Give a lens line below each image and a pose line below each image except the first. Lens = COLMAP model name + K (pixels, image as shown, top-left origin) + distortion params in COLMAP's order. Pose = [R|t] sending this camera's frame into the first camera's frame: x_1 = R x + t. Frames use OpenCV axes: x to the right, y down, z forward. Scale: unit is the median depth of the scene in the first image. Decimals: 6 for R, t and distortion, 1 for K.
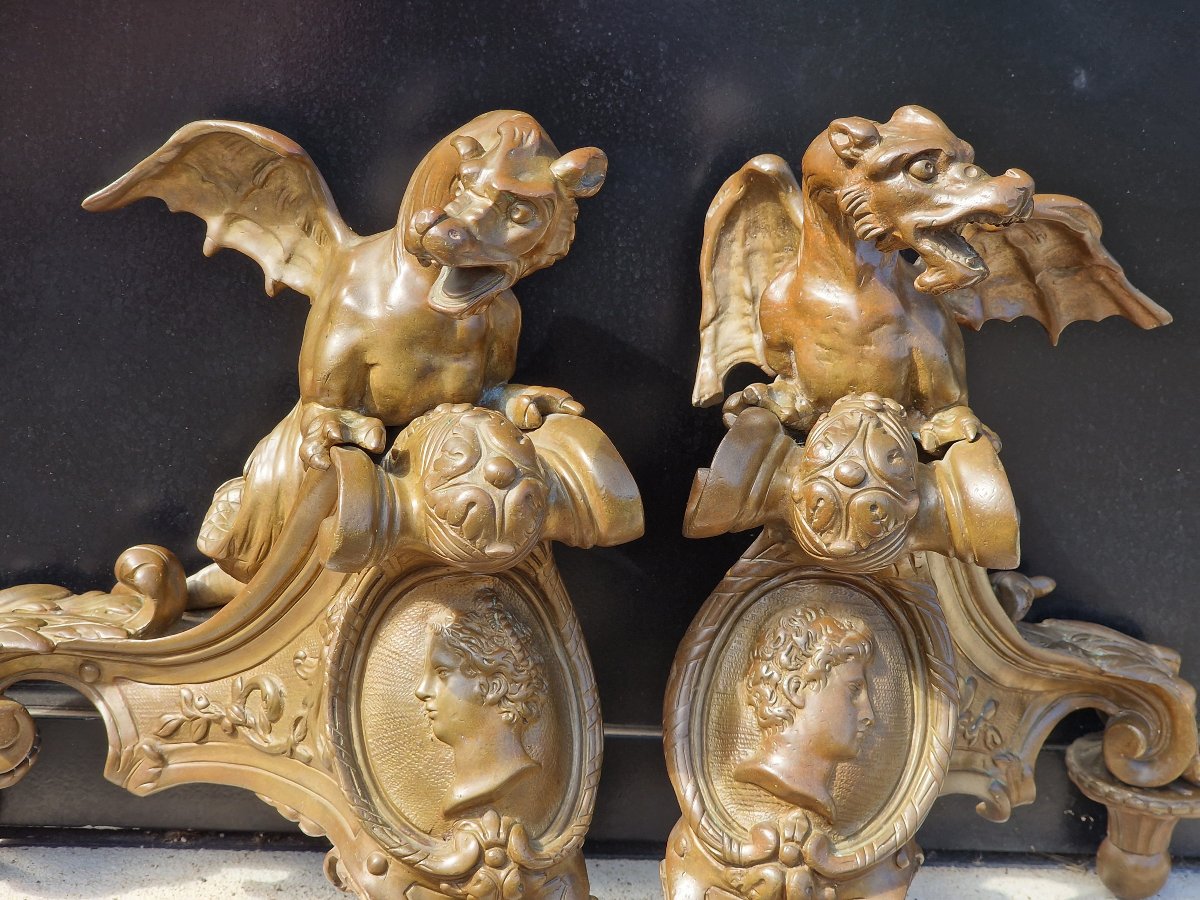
lens RADIAL K [[2556.1, 0, 699.9], [0, 2556.1, 451.1], [0, 0, 1]] dist [-0.263995, 2.776603]
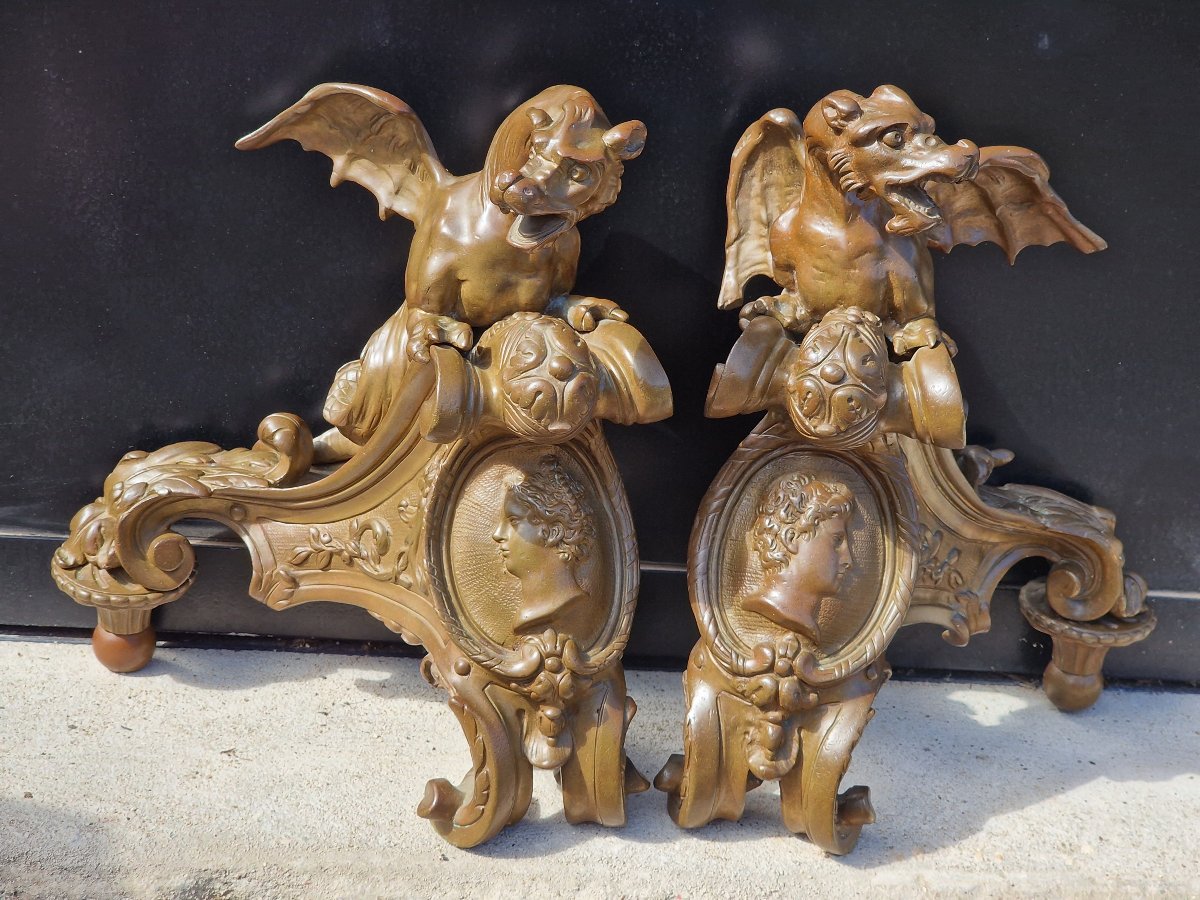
lens RADIAL K [[2556.1, 0, 699.9], [0, 2556.1, 451.1], [0, 0, 1]] dist [-0.263995, 2.776603]
pose [[0.999361, 0.020030, -0.029609, 0.028838], [-0.017948, 0.997457, 0.068971, -0.037039], [0.030916, -0.068396, 0.997179, -0.268761]]
